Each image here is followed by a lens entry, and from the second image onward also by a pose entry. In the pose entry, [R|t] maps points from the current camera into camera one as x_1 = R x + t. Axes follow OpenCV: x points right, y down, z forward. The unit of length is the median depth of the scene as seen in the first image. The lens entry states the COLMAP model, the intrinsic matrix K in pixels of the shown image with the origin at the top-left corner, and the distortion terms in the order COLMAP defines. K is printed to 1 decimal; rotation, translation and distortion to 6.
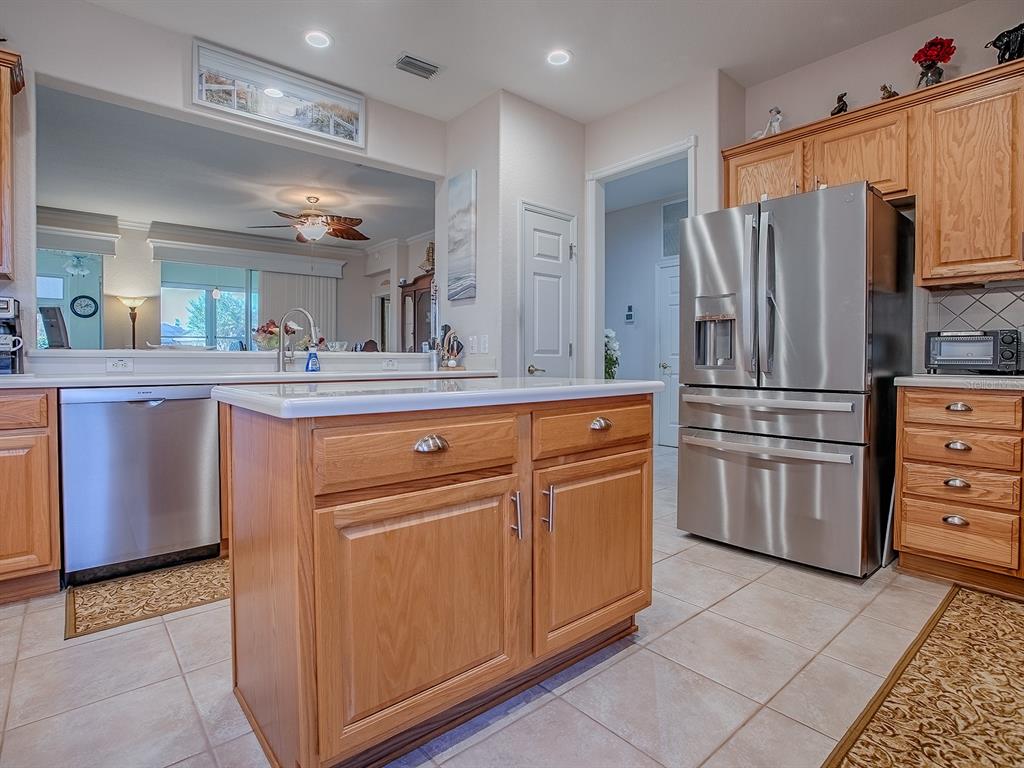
lens RADIAL K [[534.8, 0, 511.6], [0, 534.8, 363.0], [0, 0, 1]] dist [-0.055414, 0.024009]
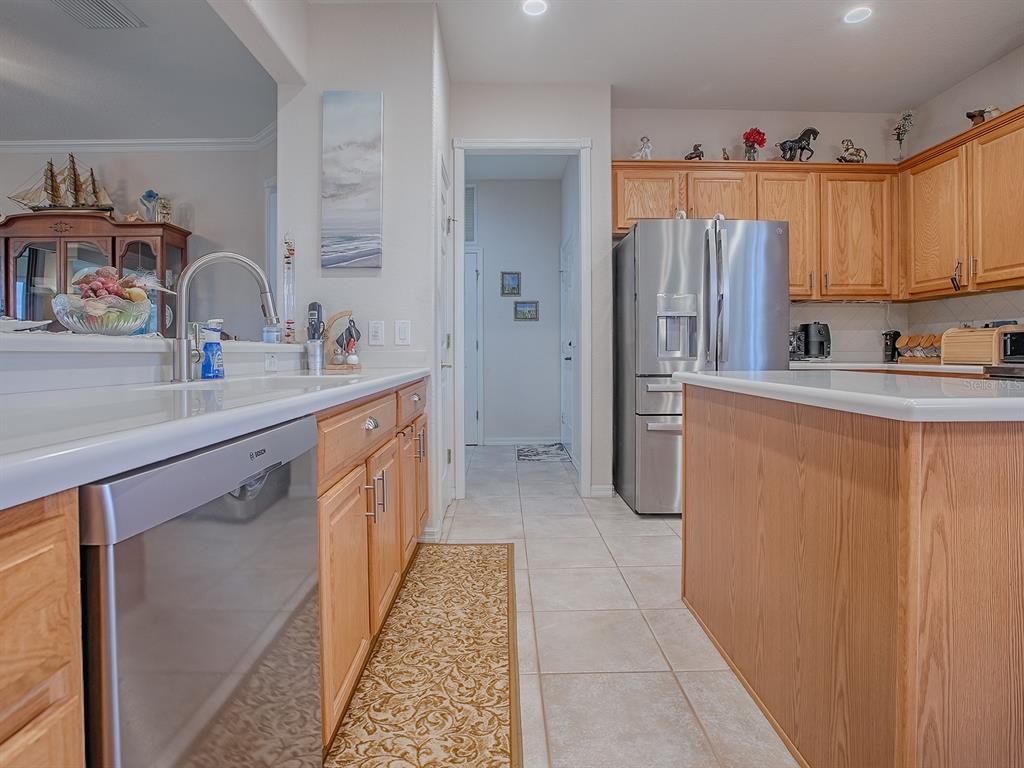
lens RADIAL K [[534.8, 0, 511.6], [0, 534.8, 363.0], [0, 0, 1]] dist [-0.055414, 0.024009]
pose [[0.639661, -0.021788, 0.768349, -0.554286], [0.010213, 0.999751, 0.019847, -0.006370], [-0.768590, -0.004849, 0.639724, 0.428857]]
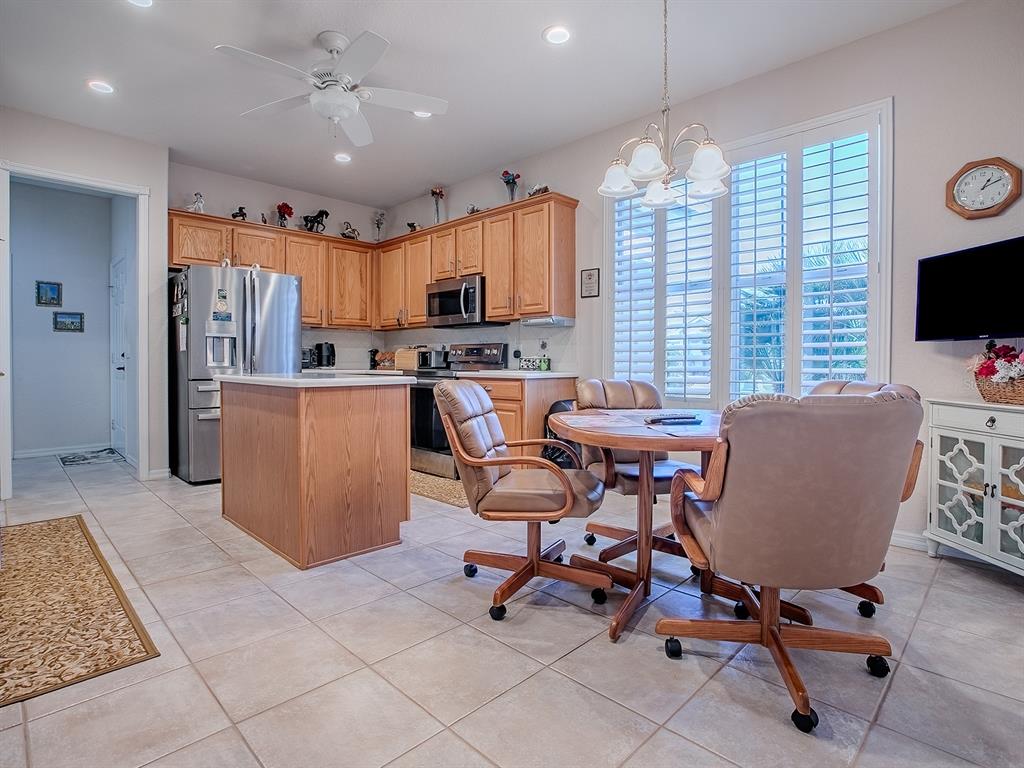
lens RADIAL K [[534.8, 0, 511.6], [0, 534.8, 363.0], [0, 0, 1]] dist [-0.055414, 0.024009]
pose [[-0.081997, -0.005859, 0.996615, -0.964973], [0.006381, 0.999959, 0.006403, -0.006656], [-0.996612, 0.006884, -0.081956, 0.216059]]
